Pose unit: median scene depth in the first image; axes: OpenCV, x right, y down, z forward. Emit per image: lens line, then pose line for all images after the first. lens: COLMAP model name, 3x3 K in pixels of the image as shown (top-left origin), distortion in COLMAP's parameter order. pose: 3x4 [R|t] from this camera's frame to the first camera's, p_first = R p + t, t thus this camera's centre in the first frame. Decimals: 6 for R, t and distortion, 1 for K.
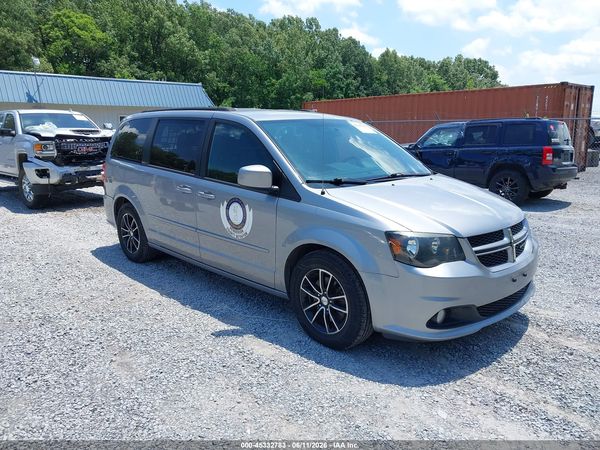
lens RADIAL K [[470.3, 0, 300.0], [0, 470.3, 225.0], [0, 0, 1]] dist [0.069657, -0.080791]
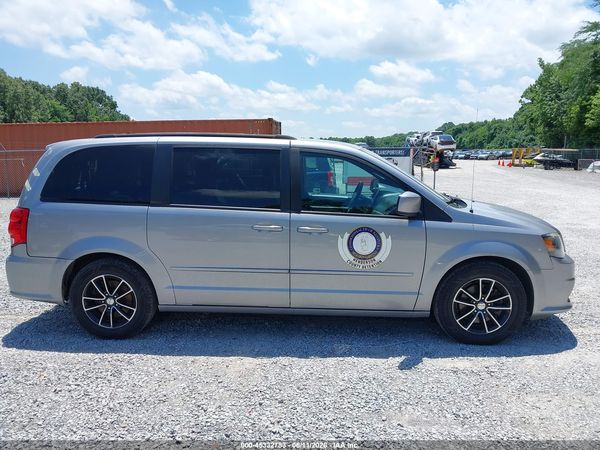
lens RADIAL K [[481.3, 0, 287.0], [0, 481.3, 224.7], [0, 0, 1]] dist [0.013861, -0.001761]
pose [[0.740115, -0.103381, 0.664487, -0.813498], [0.143121, 0.989690, -0.005434, -0.071851], [-0.657074, 0.099123, 0.747280, 0.327089]]
